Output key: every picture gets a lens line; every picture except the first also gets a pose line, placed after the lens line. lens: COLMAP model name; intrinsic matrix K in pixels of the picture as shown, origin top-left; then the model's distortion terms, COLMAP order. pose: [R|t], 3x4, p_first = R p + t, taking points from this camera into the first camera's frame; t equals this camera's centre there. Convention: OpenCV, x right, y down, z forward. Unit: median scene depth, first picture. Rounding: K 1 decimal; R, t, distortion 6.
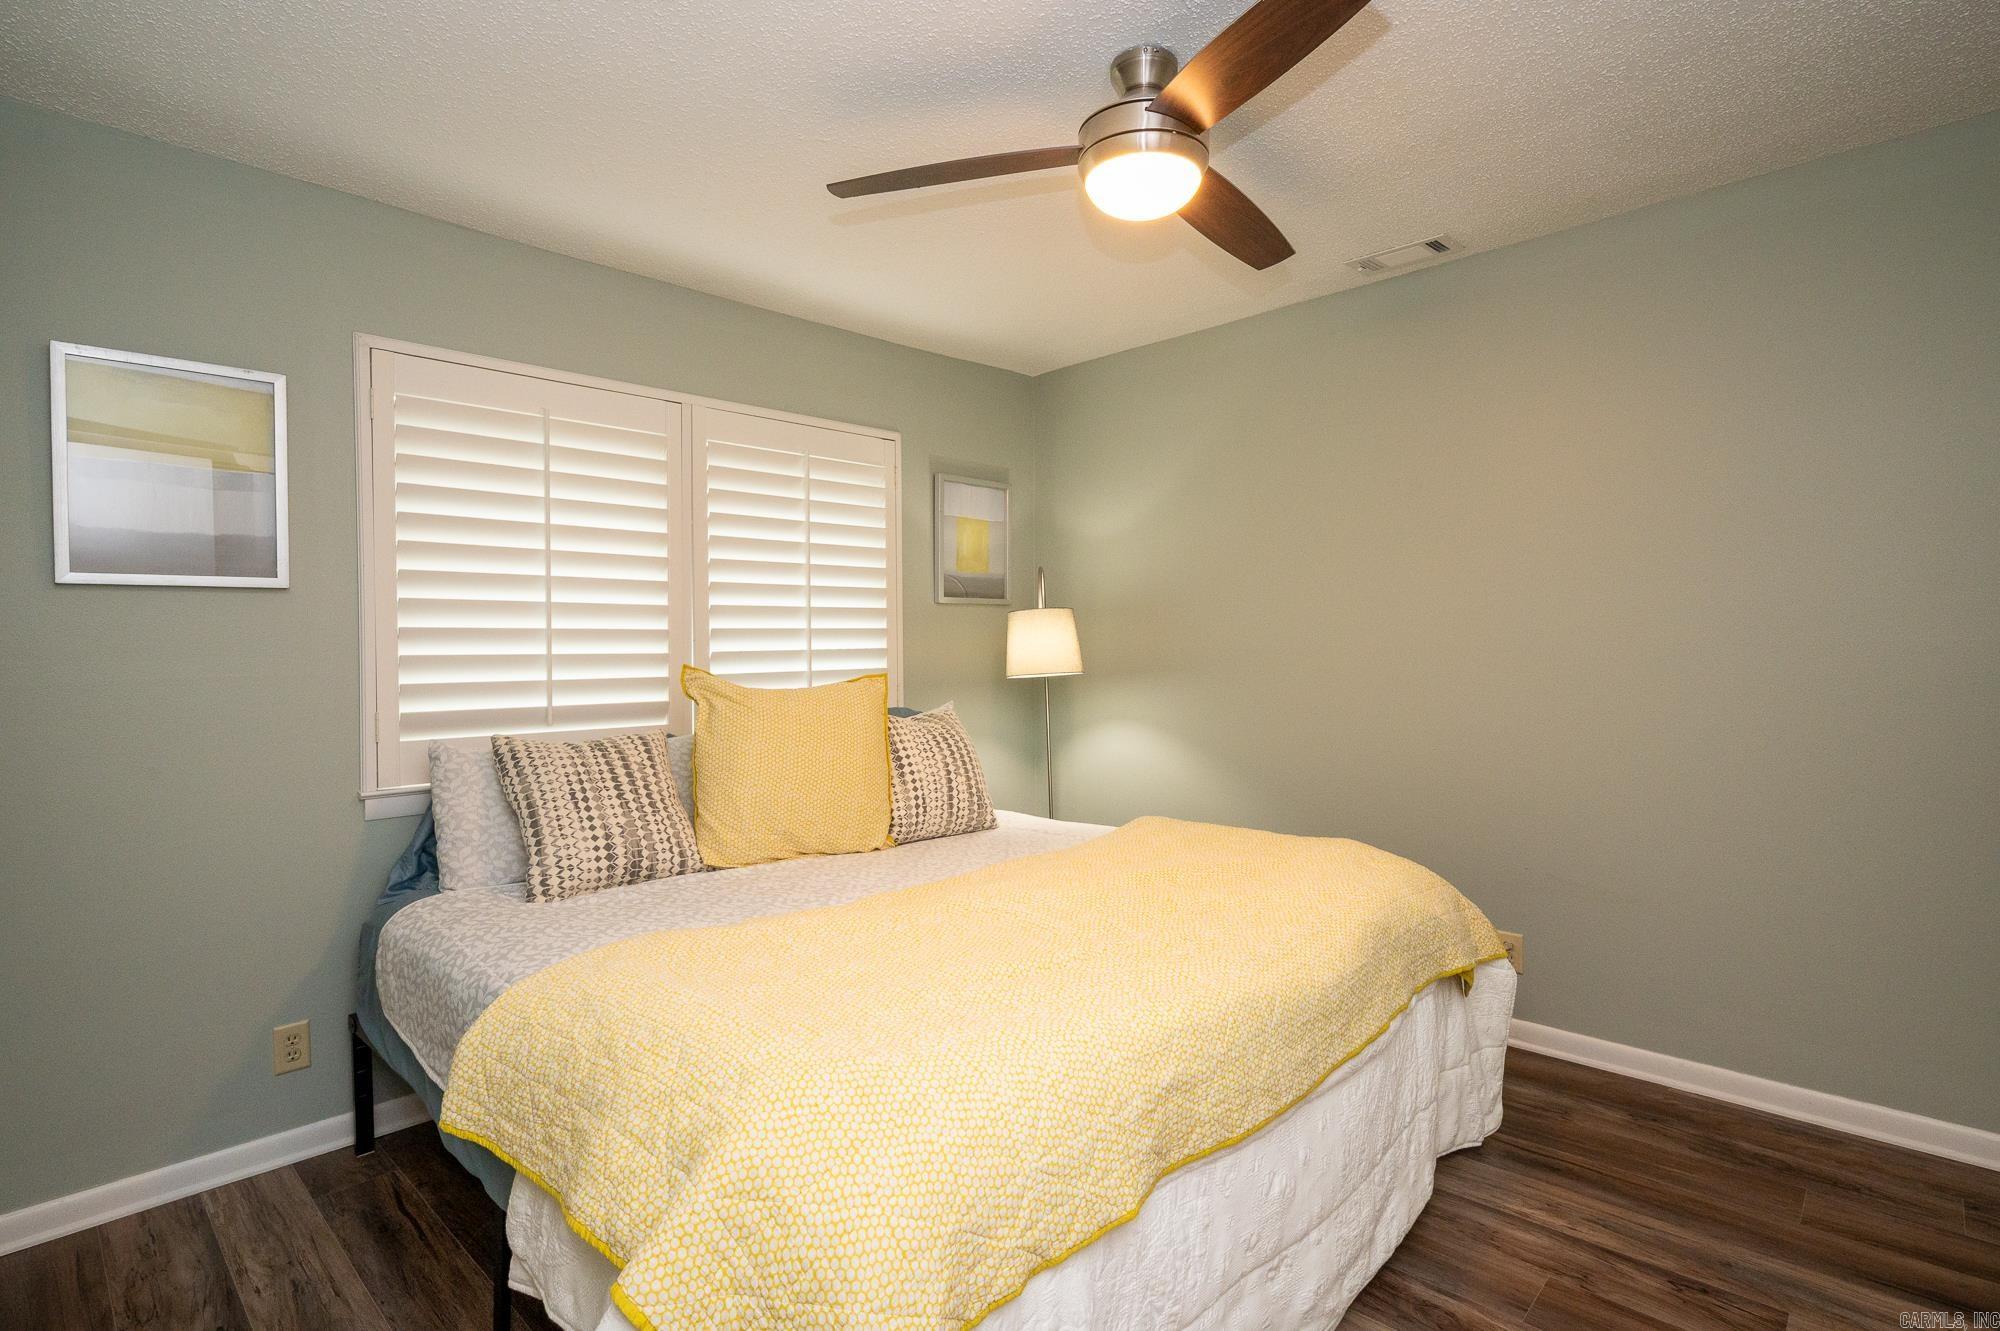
lens RADIAL K [[970.1, 0, 1031.3], [0, 970.1, 659.0], [0, 0, 1]] dist [0.000086, 0.000024]
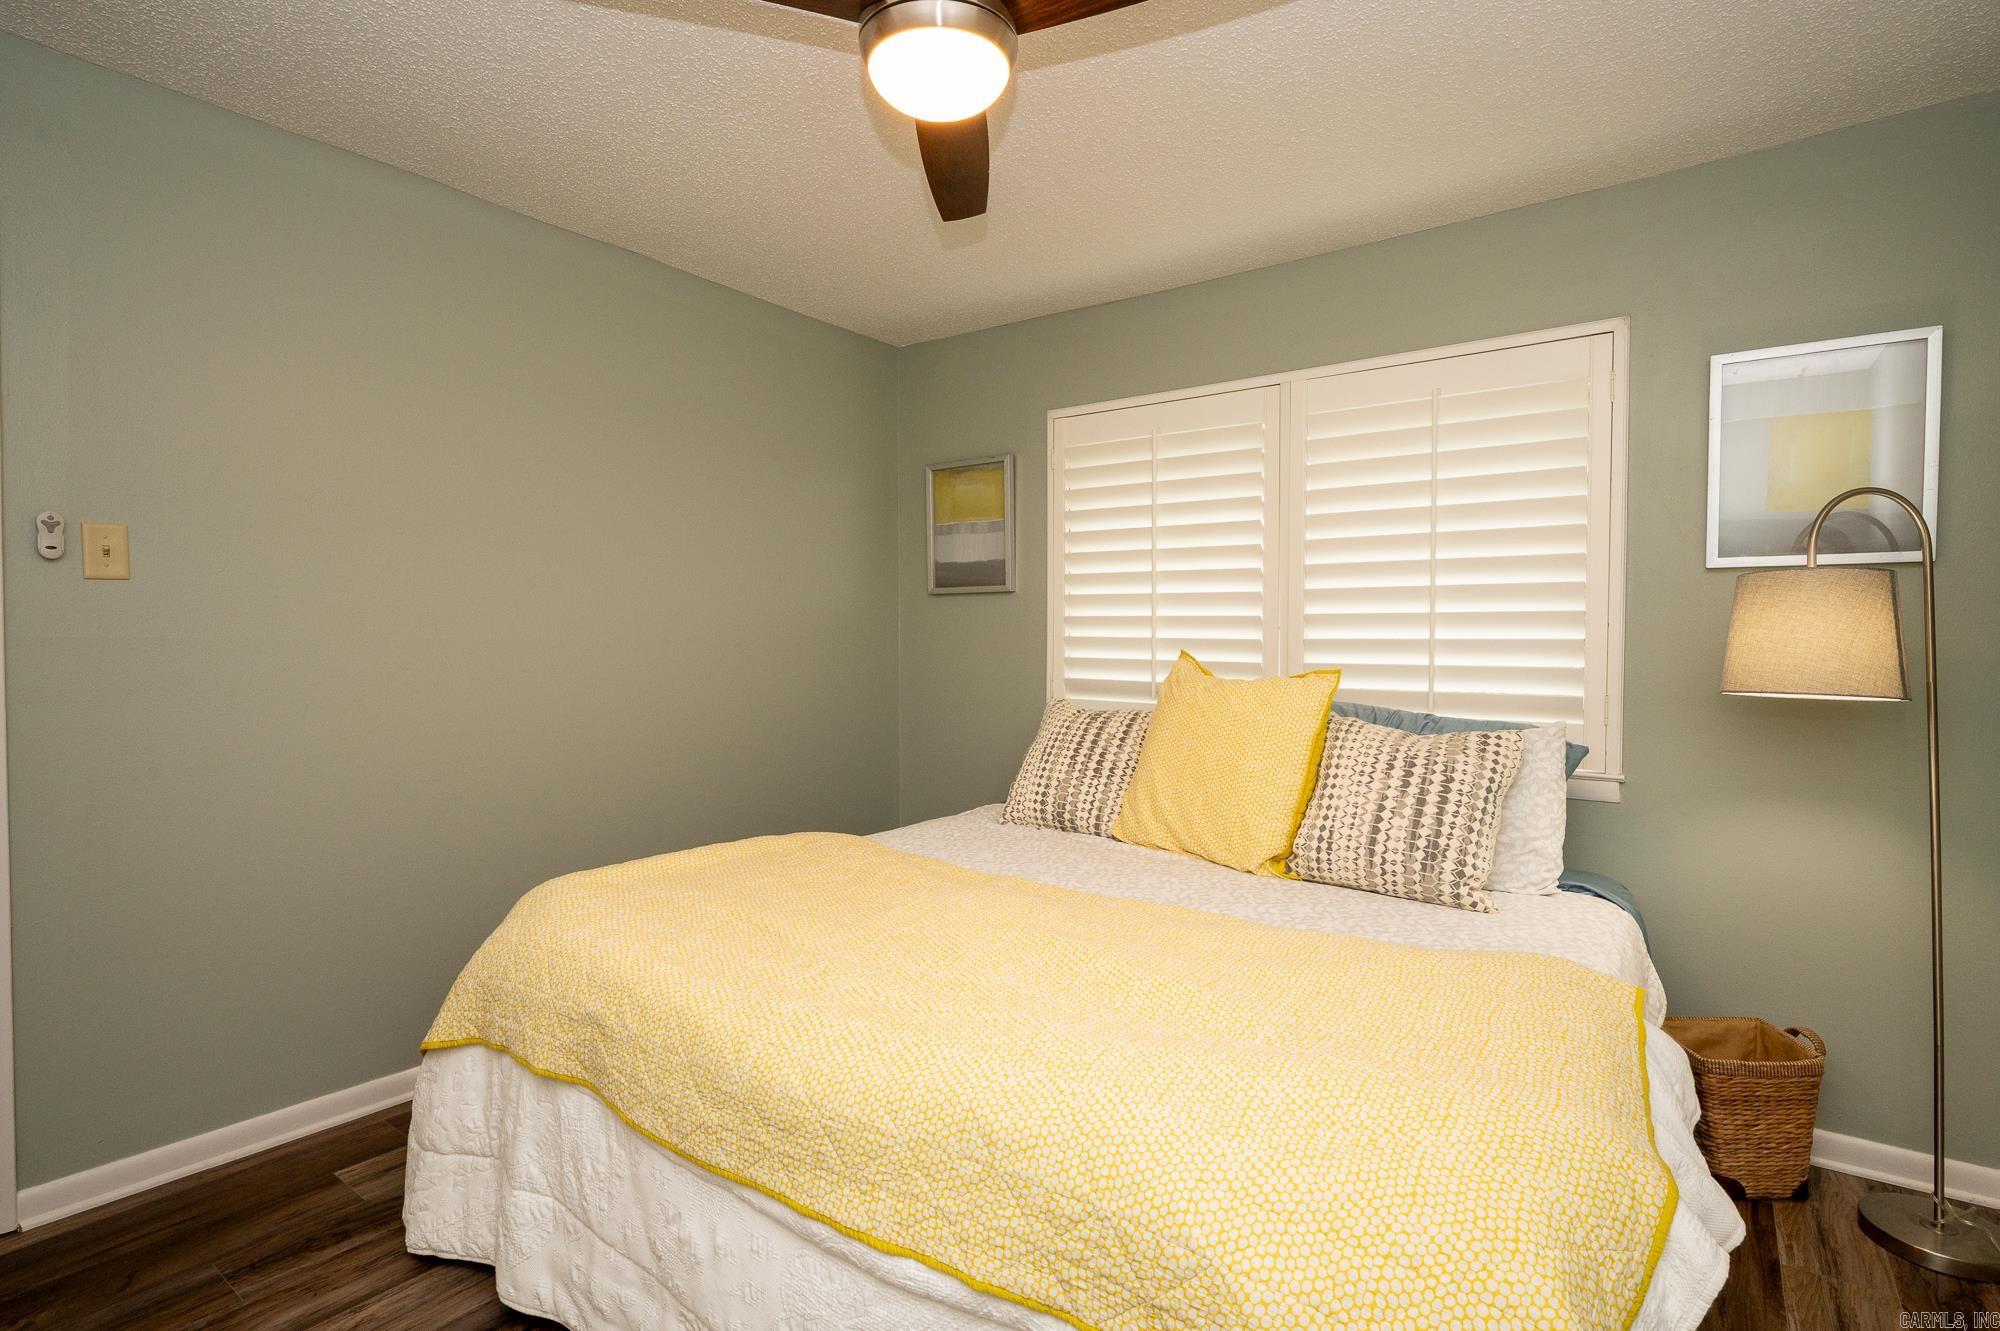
lens RADIAL K [[970.1, 0, 1031.3], [0, 970.1, 659.0], [0, 0, 1]] dist [0.000086, 0.000024]
pose [[0.134179, 0.041616, -0.990083, 0.623351], [-0.017493, 0.999062, 0.039623, -0.021318], [0.990803, 0.012003, 0.134781, 0.657448]]
